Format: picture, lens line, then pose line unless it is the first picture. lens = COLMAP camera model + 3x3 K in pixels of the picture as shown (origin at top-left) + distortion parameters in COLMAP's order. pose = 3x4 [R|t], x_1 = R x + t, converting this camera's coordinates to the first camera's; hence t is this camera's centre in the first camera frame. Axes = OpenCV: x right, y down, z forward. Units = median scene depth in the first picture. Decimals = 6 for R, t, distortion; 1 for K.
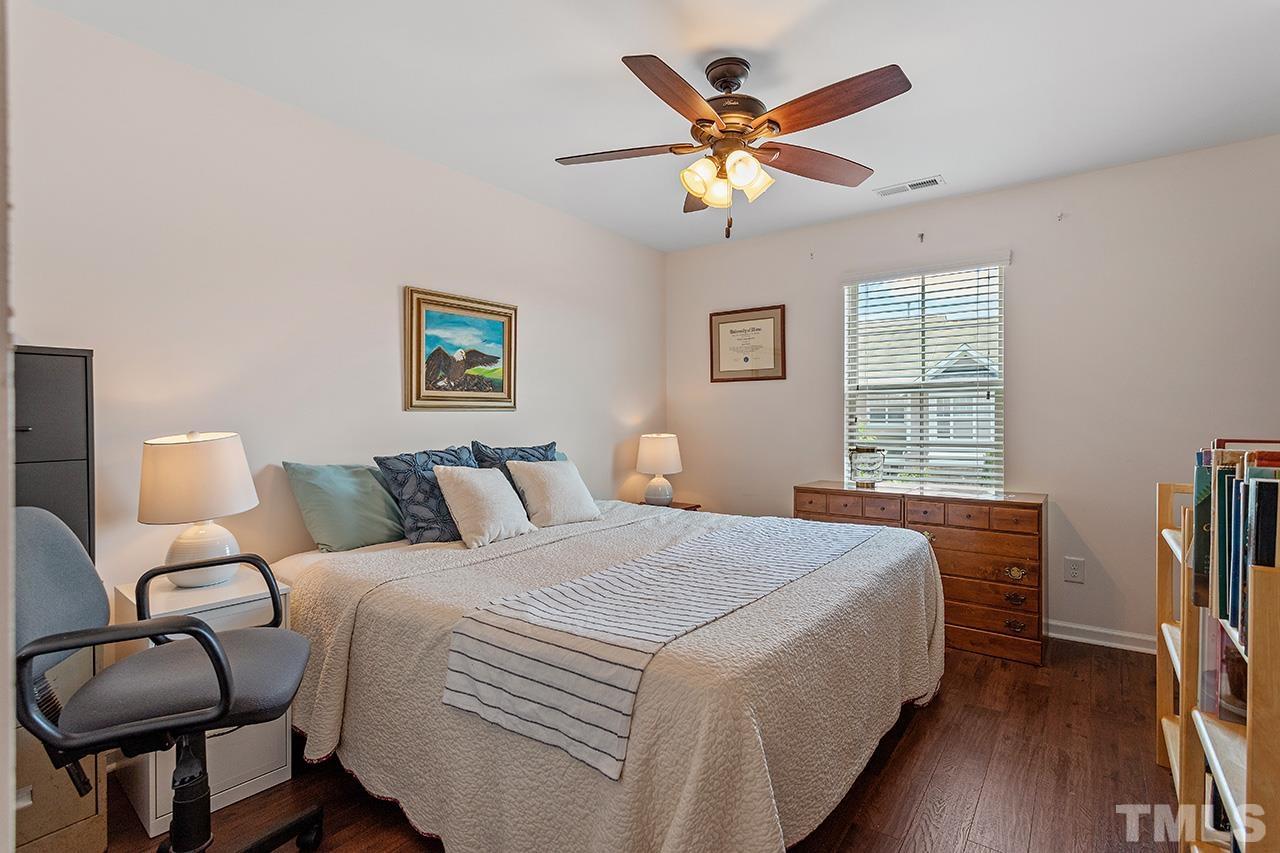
lens RADIAL K [[605.0, 0, 642.4], [0, 605.0, 423.4], [0, 0, 1]] dist [-0.001263, 0.002511]
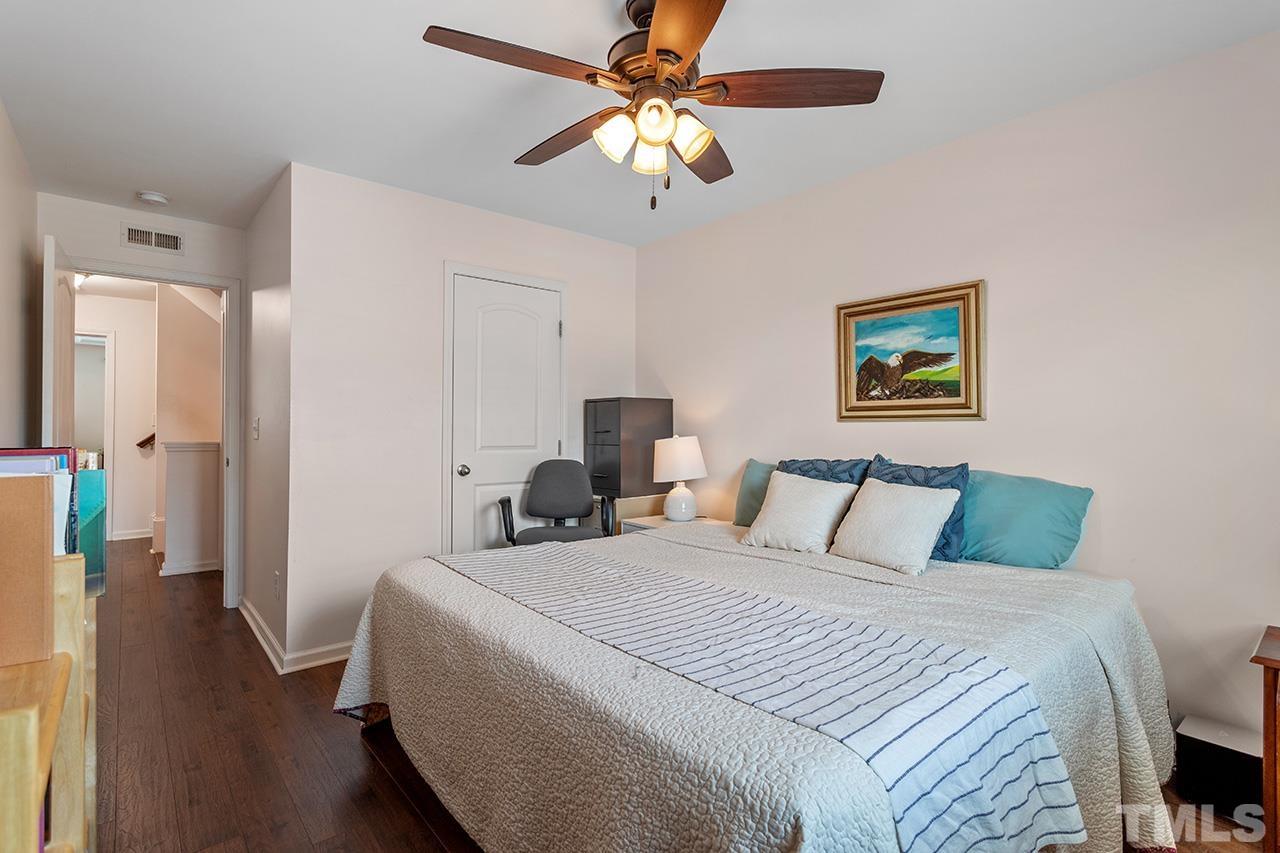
lens RADIAL K [[605.0, 0, 640.9], [0, 605.0, 423.4], [0, 0, 1]] dist [-0.001263, 0.002511]
pose [[-0.243808, -0.001336, -0.969823, 0.682484], [-0.010977, 0.999939, 0.001382, -0.014262], [0.969761, 0.010983, -0.243807, 0.857366]]
